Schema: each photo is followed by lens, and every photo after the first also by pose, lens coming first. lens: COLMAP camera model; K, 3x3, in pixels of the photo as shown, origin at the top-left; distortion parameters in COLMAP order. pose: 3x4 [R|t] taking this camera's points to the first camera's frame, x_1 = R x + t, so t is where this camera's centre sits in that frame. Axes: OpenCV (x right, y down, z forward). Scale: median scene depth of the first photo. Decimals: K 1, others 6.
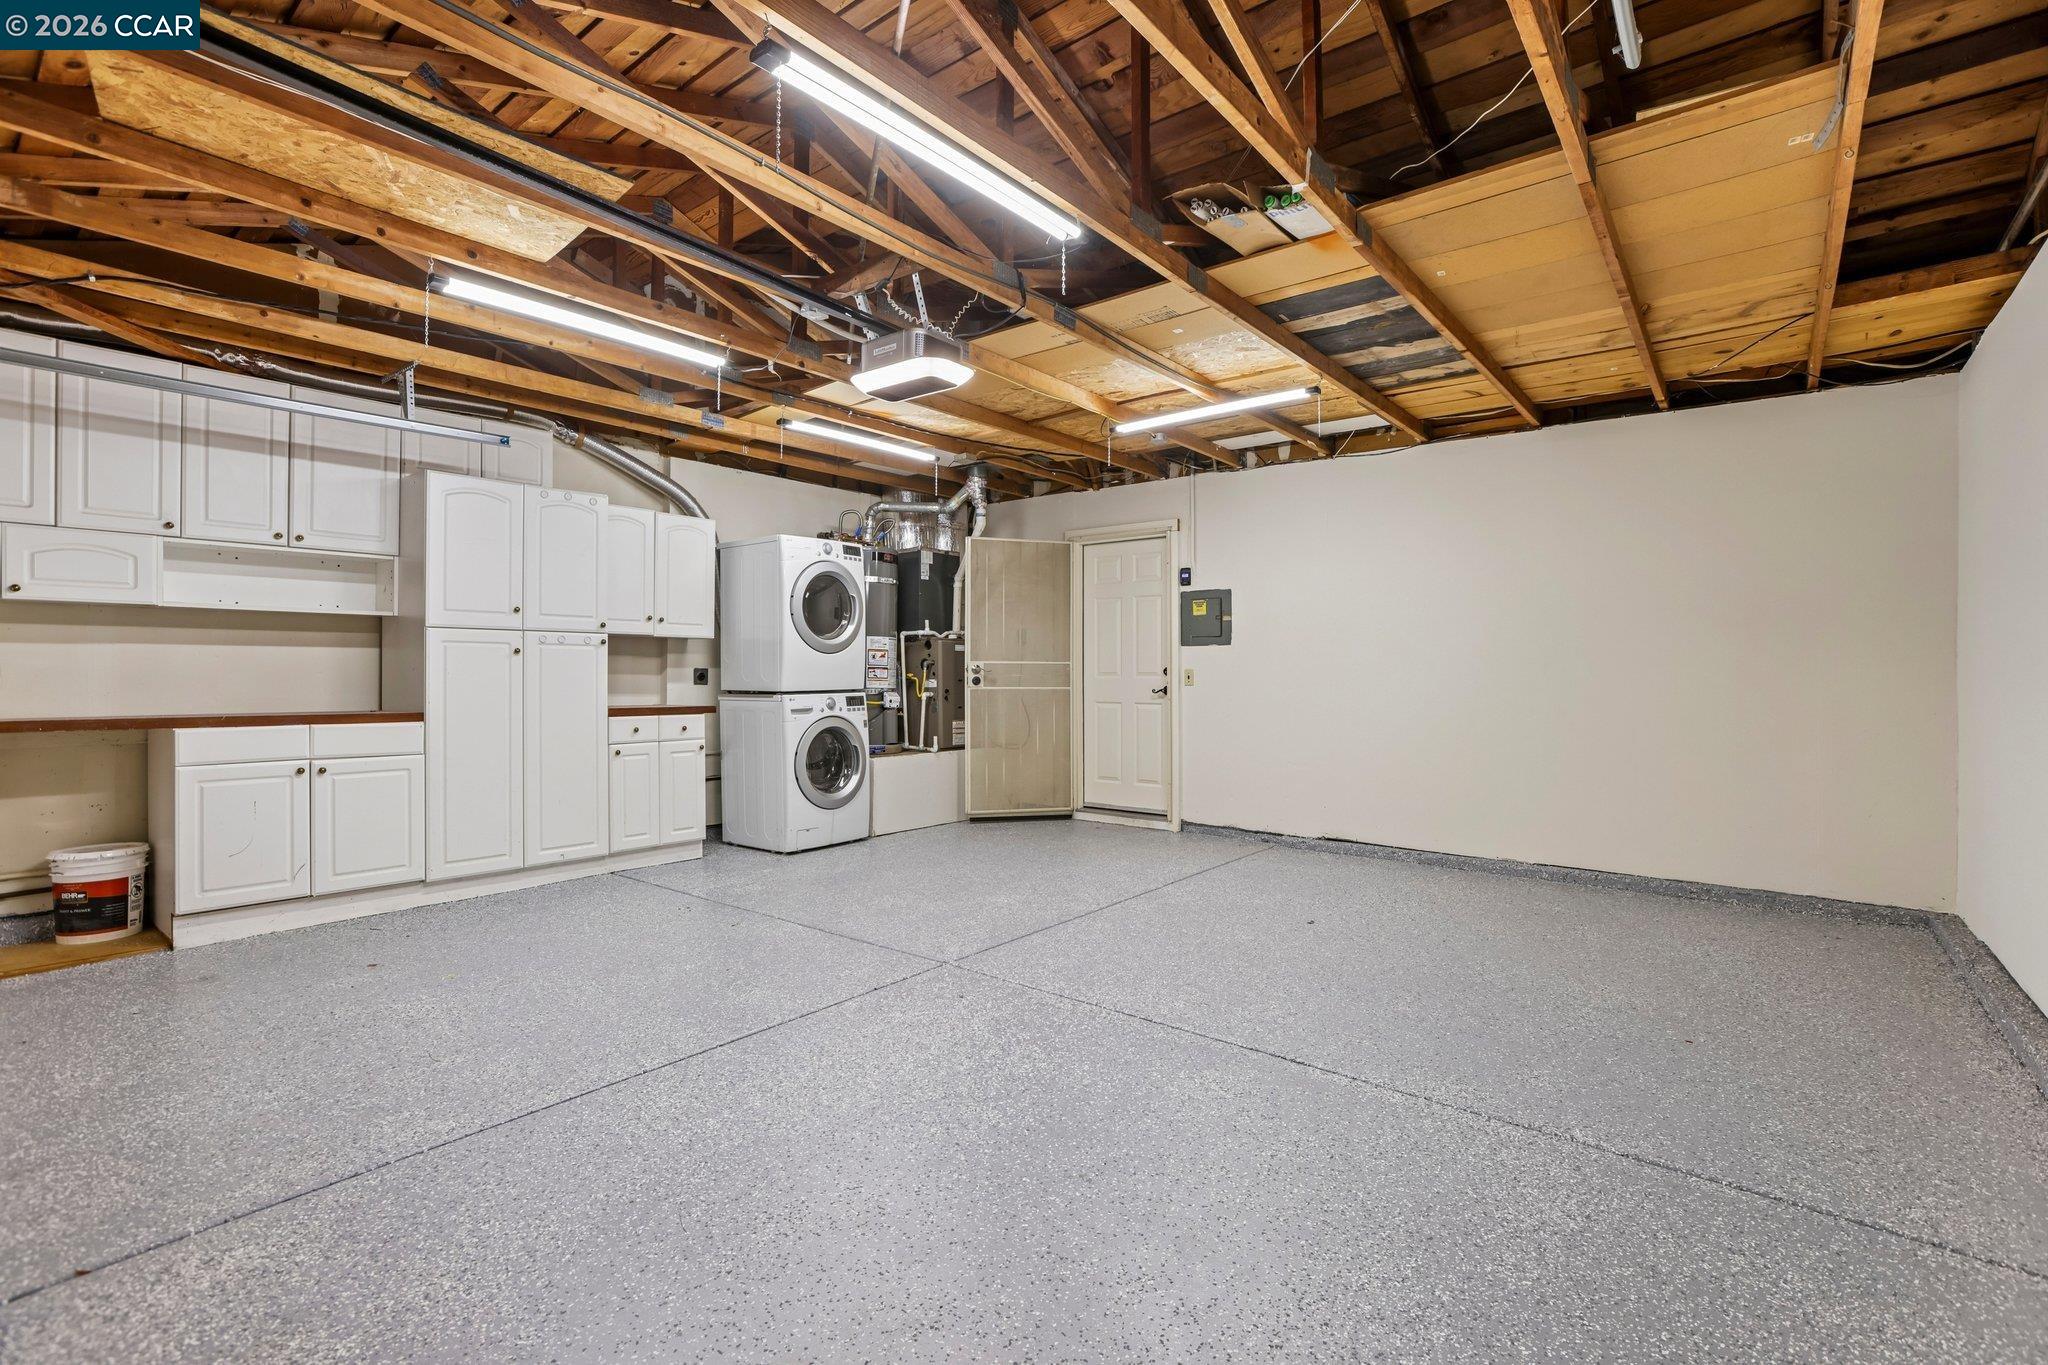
lens RADIAL K [[926.5, 0, 1029.1], [0, 926.5, 678.6], [0, 0, 1]] dist [-0.050218, 0.015587]
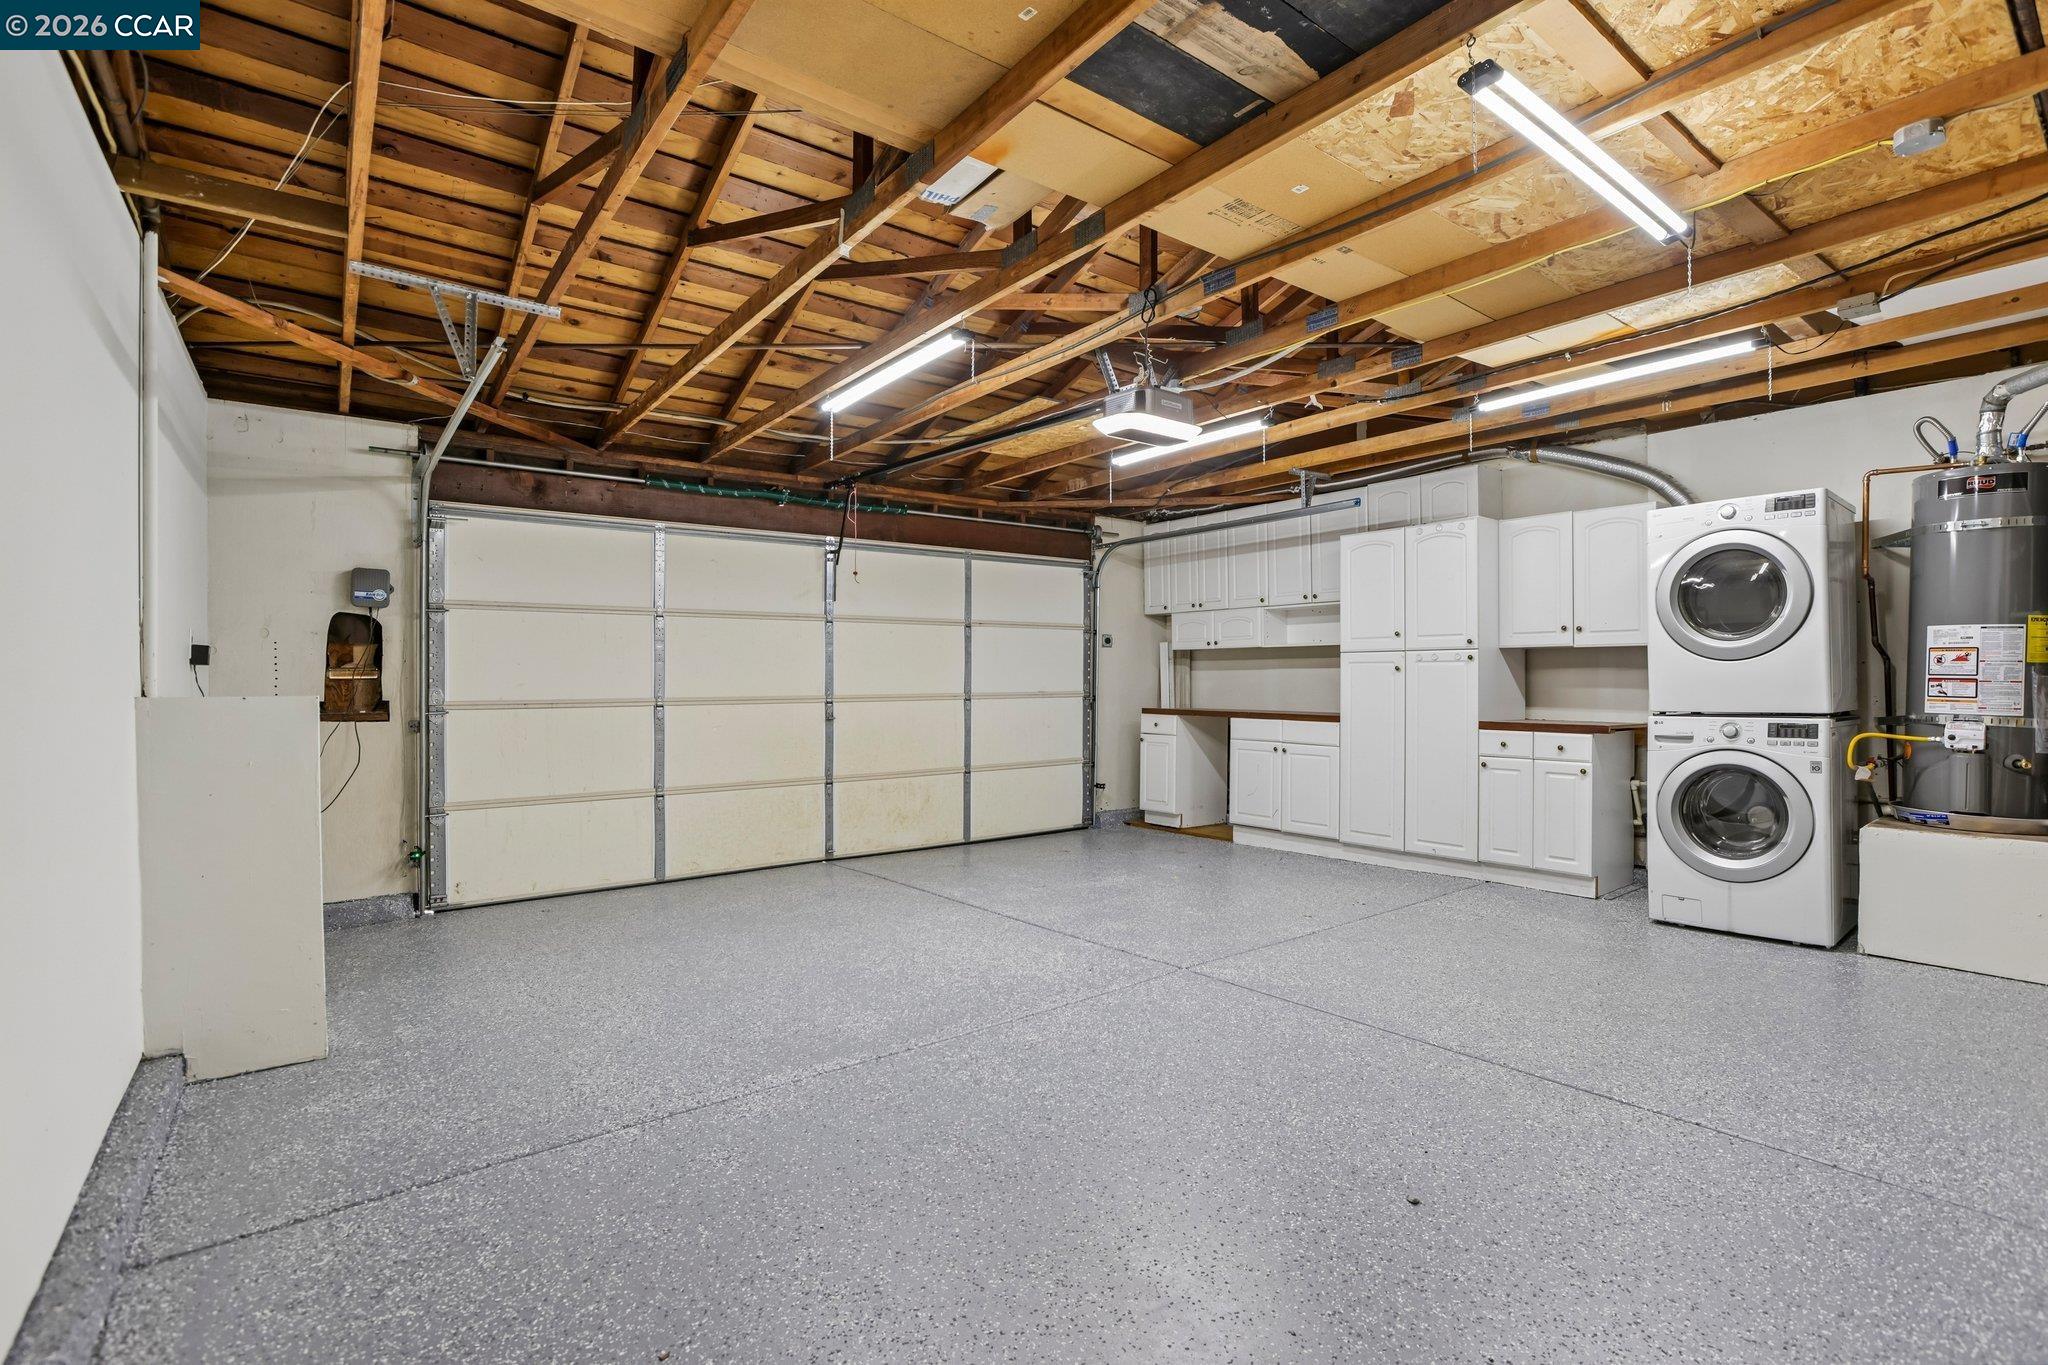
lens RADIAL K [[926.5, 0, 1029.1], [0, 926.5, 678.6], [0, 0, 1]] dist [-0.050218, 0.015587]
pose [[-0.217893, -0.003034, -0.975968, 0.772695], [-0.001609, 0.999995, -0.002749, -0.014091], [0.975971, 0.000972, -0.217897, 0.840095]]
